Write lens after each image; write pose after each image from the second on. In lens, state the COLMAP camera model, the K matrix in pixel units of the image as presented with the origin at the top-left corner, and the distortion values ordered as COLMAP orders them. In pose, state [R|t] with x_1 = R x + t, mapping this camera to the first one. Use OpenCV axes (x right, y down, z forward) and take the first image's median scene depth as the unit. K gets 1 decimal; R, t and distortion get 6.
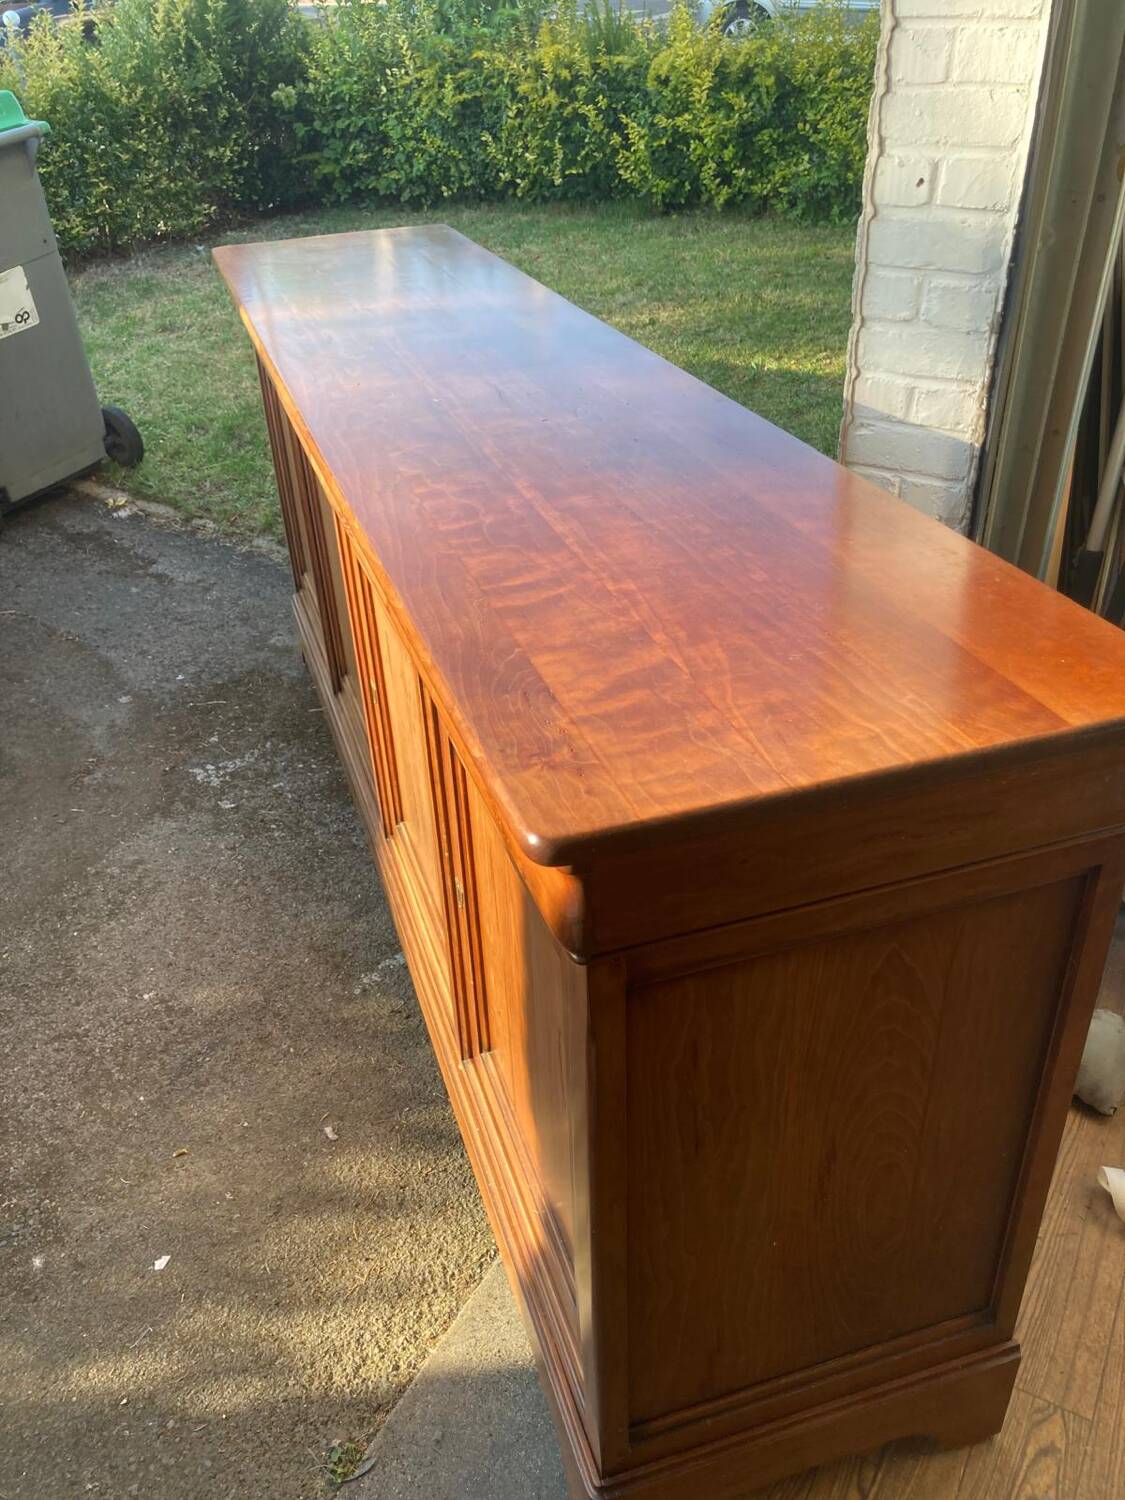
lens RADIAL K [[1220.2, 0, 562.5], [0, 1220.2, 758.2], [0, 0, 1]] dist [0.017971, -0.010367]
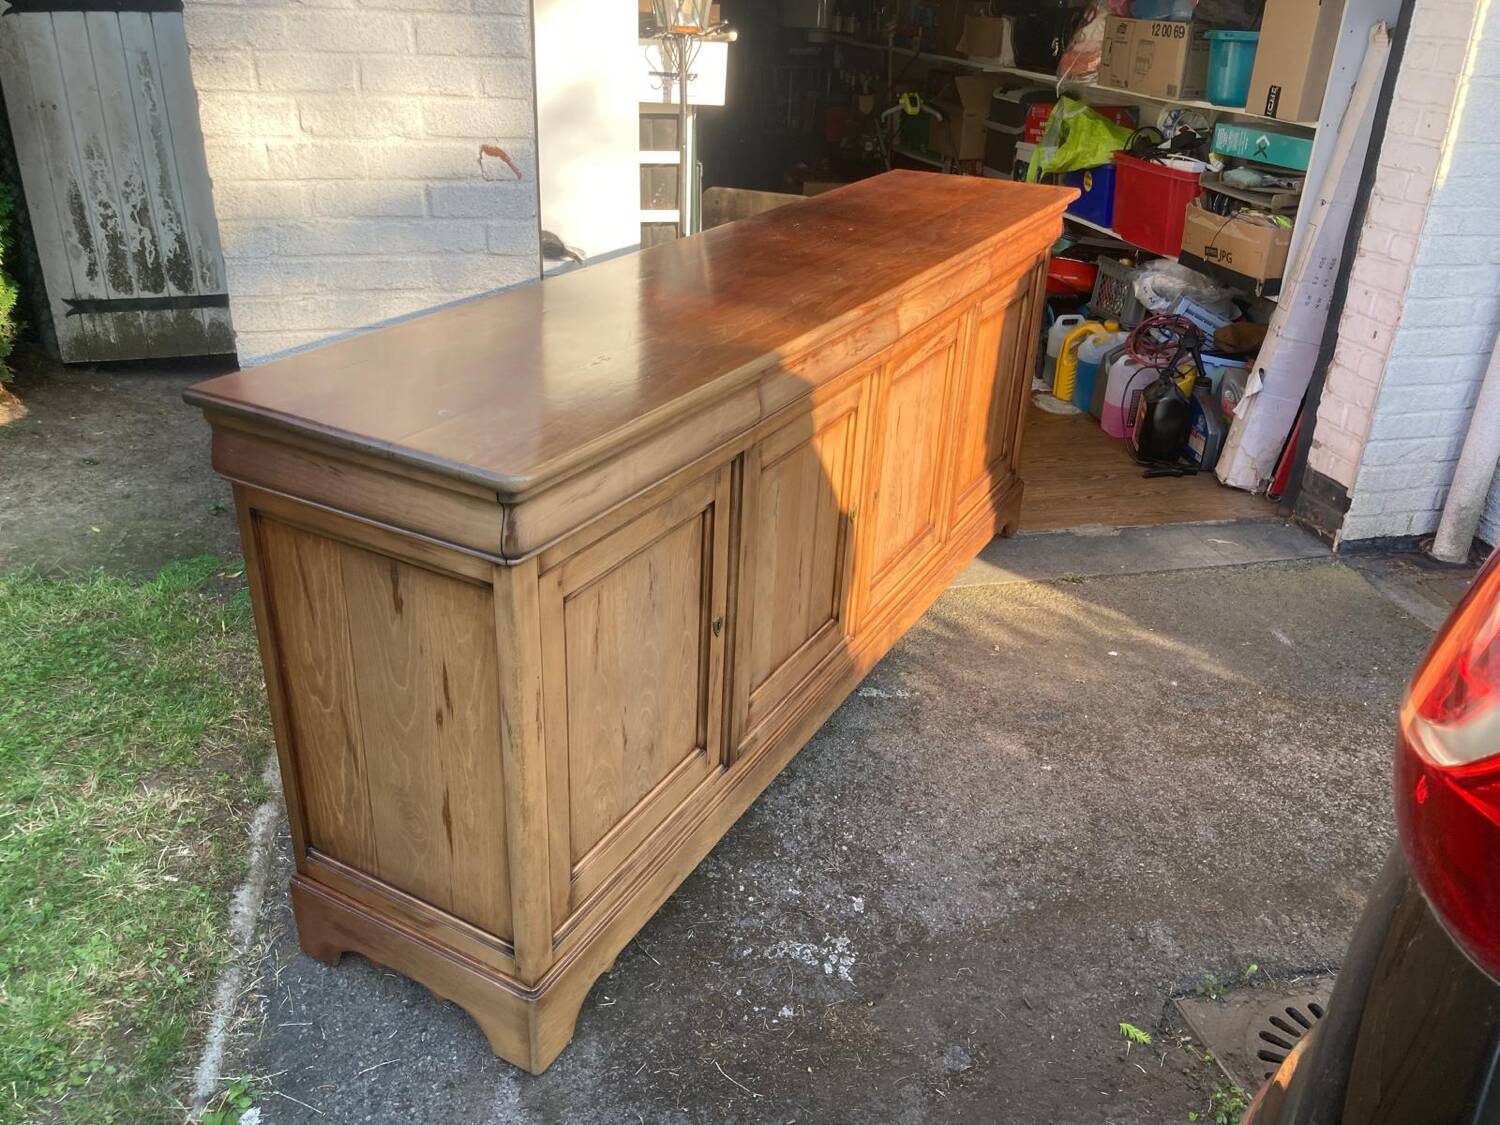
lens RADIAL K [[1220.2, 0, 761.0], [0, 1220.2, 569.6], [0, 0, 1]] dist [0.017971, -0.010367]
pose [[-0.688304, -0.315403, 0.653267, -0.887614], [0.374815, 0.616389, 0.692516, -0.895066], [-0.621089, 0.721516, -0.306045, 1.423141]]
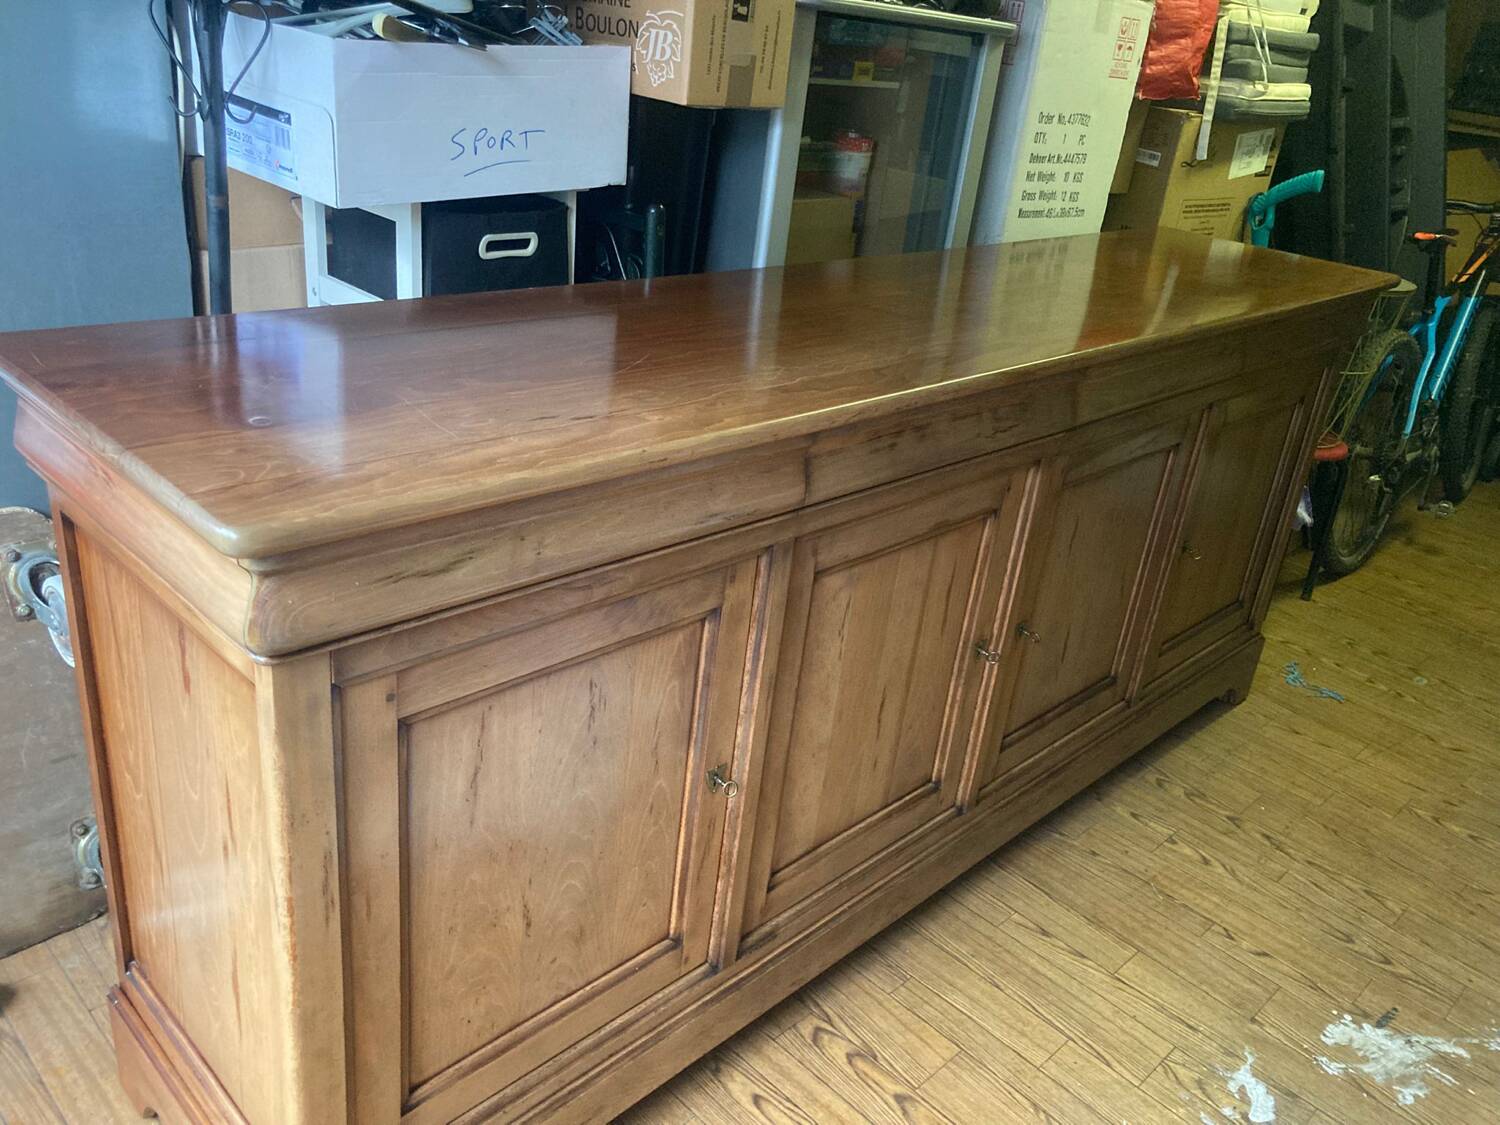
lens RADIAL K [[1220.2, 0, 762.8], [0, 1220.2, 555.4], [0, 0, 1]] dist [0.017971, -0.010367]
pose [[-0.466427, -0.373537, 0.801820, -0.763075], [0.392178, 0.725176, 0.565965, -0.680284], [-0.792870, 0.578438, -0.191749, 1.217420]]
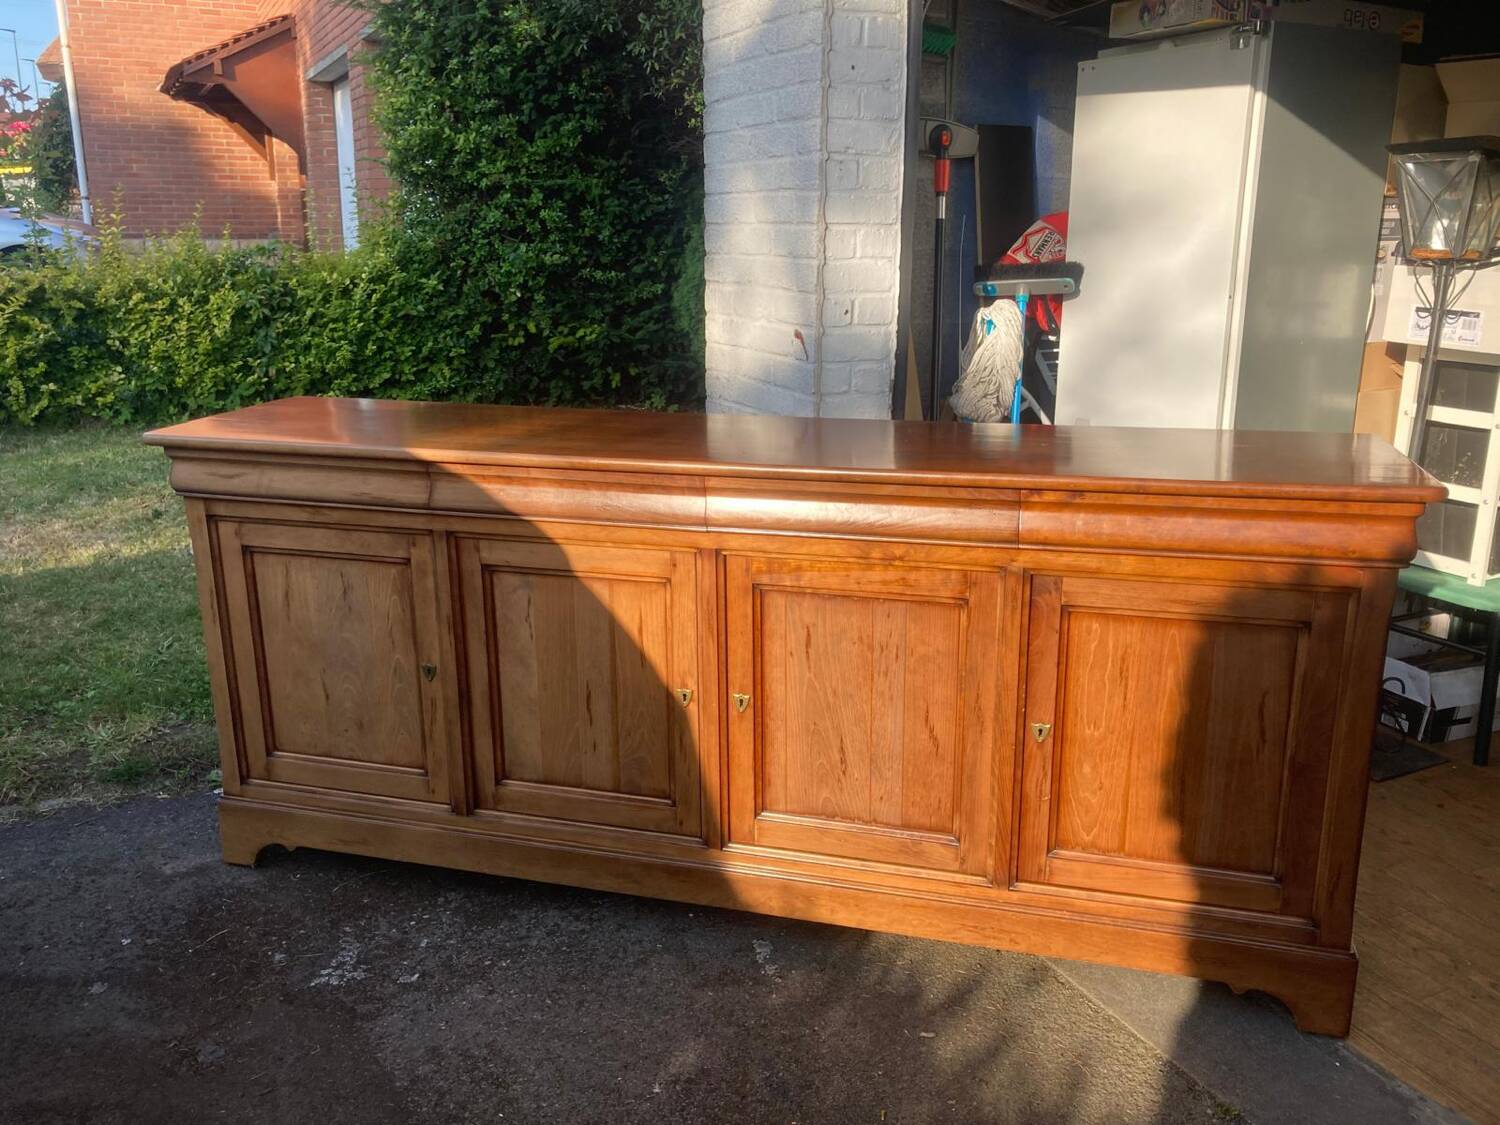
lens RADIAL K [[1220.2, 0, 739.6], [0, 1220.2, 558.2], [0, 0, 1]] dist [0.017971, -0.010367]
pose [[0.565772, -0.187420, 0.802979, -1.008523], [0.428633, 0.898758, -0.092236, -0.066659], [-0.704398, 0.396368, 0.588826, 0.220032]]
